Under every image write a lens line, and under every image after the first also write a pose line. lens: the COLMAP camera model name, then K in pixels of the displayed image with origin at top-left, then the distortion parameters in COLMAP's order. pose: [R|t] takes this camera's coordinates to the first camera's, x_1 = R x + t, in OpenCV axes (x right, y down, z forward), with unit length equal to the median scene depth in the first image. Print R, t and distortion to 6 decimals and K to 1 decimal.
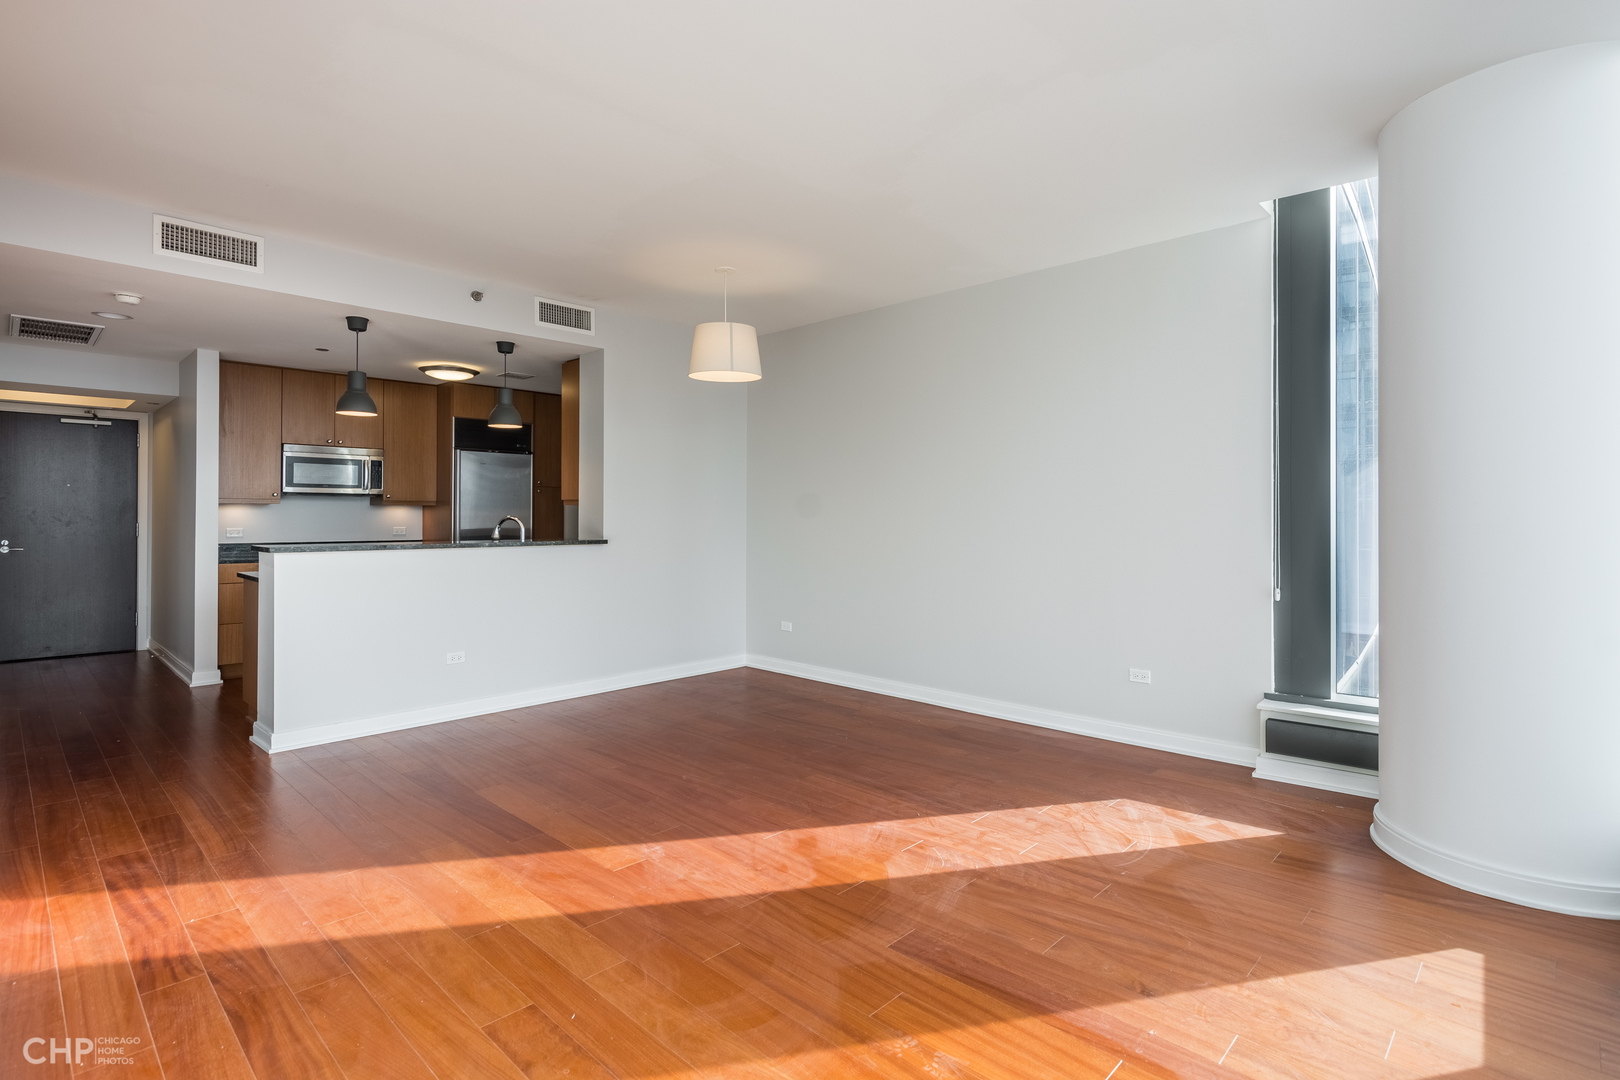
lens RADIAL K [[783.3, 0, 826.4], [0, 783.3, 514.4], [0, 0, 1]] dist [-0.001521, -0.000012]
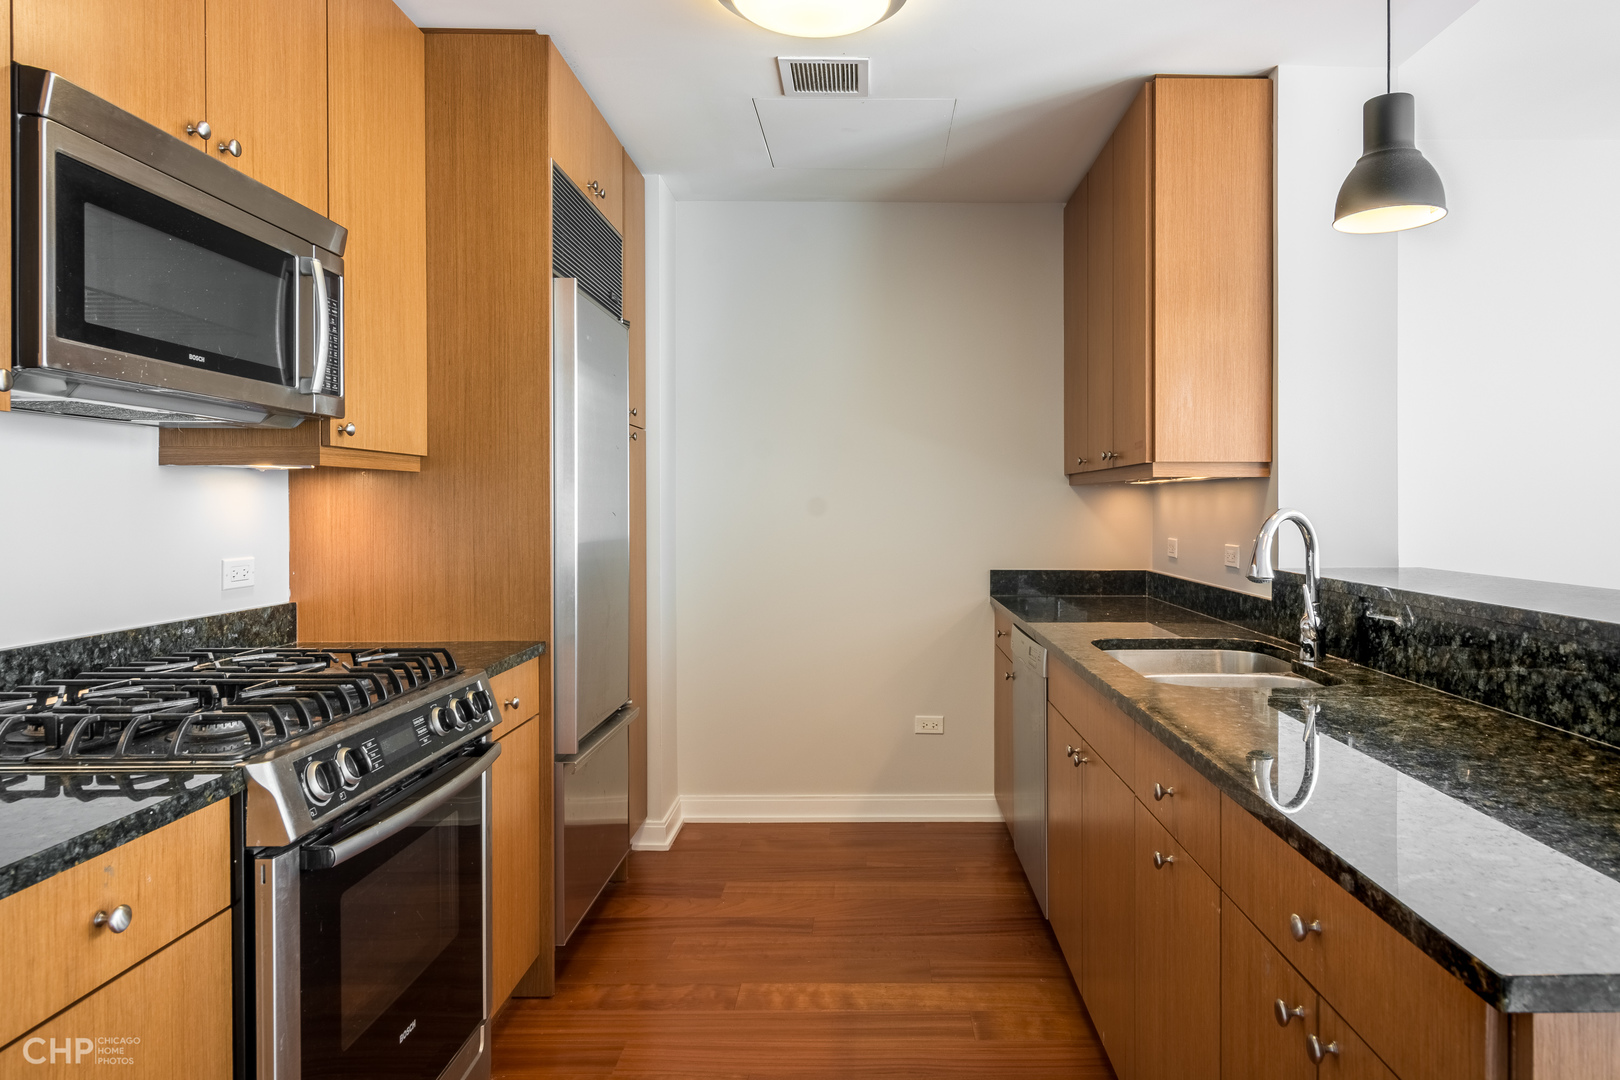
lens RADIAL K [[992.4, 0, 811.5], [0, 992.4, 510.3], [0, 0, 1]] dist [0.003128, 0.001170]
pose [[0.725667, -0.006630, 0.688014, -0.679285], [0.002143, 0.999971, 0.007376, -0.000518], [-0.688043, -0.003878, 0.725660, 0.699284]]
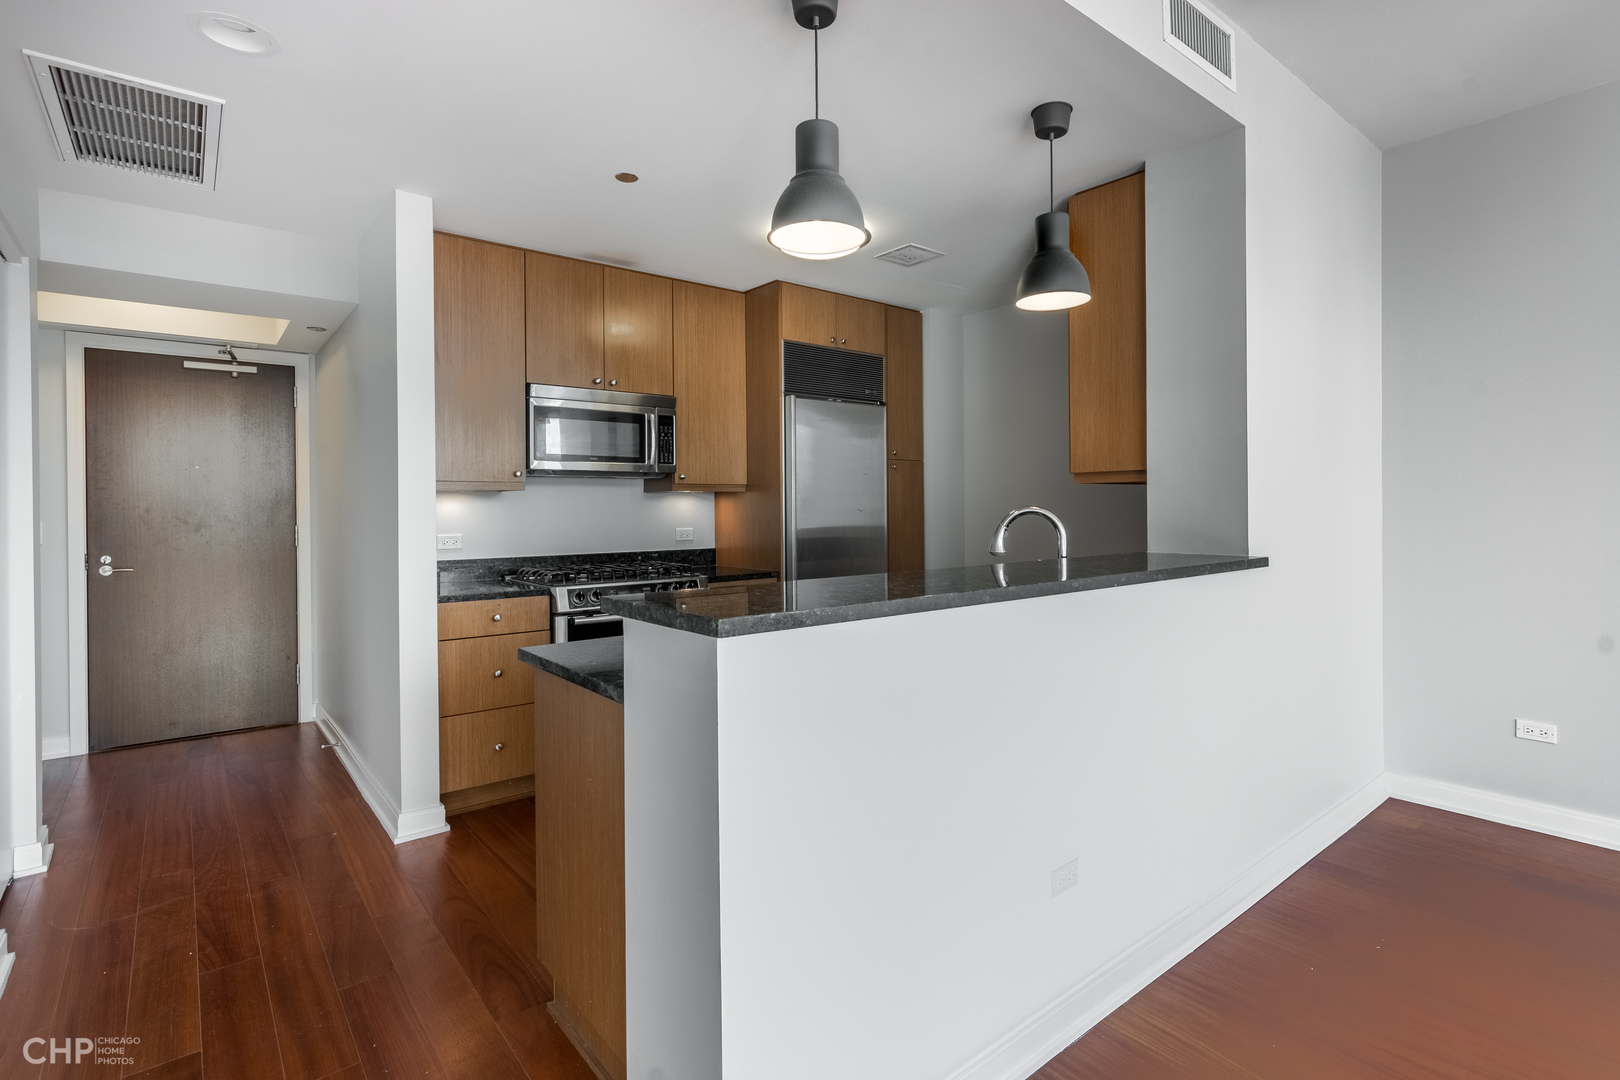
lens RADIAL K [[793.8, 0, 823.2], [0, 793.8, 510.6], [0, 0, 1]] dist [0.001643, 0.000622]
pose [[0.990923, -0.011743, -0.133916, -0.381247], [0.012707, 0.999899, 0.006342, 0.000018], [0.133828, -0.007986, 0.990972, 0.430059]]
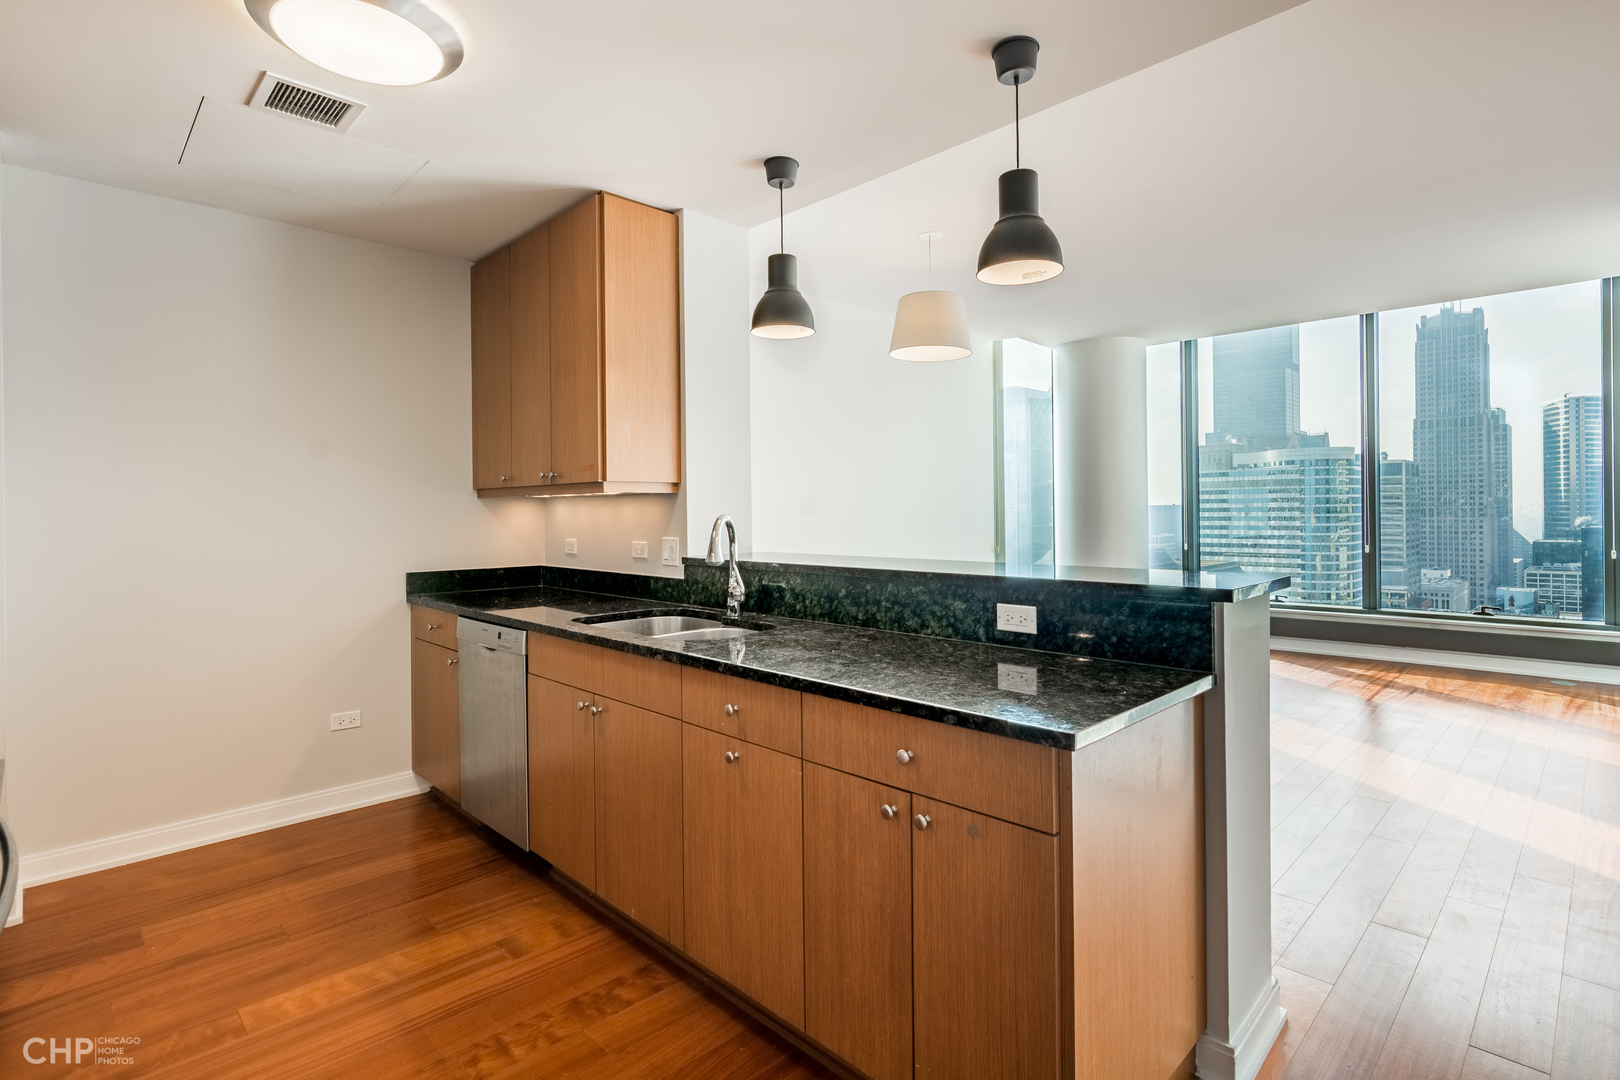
lens RADIAL K [[793.8, 0, 823.2], [0, 793.8, 510.6], [0, 0, 1]] dist [0.001643, 0.000622]
pose [[0.041658, -0.002597, 0.999129, -0.723360], [0.009219, 0.999955, 0.002214, -0.000784], [-0.999089, 0.009119, 0.041680, 0.760599]]
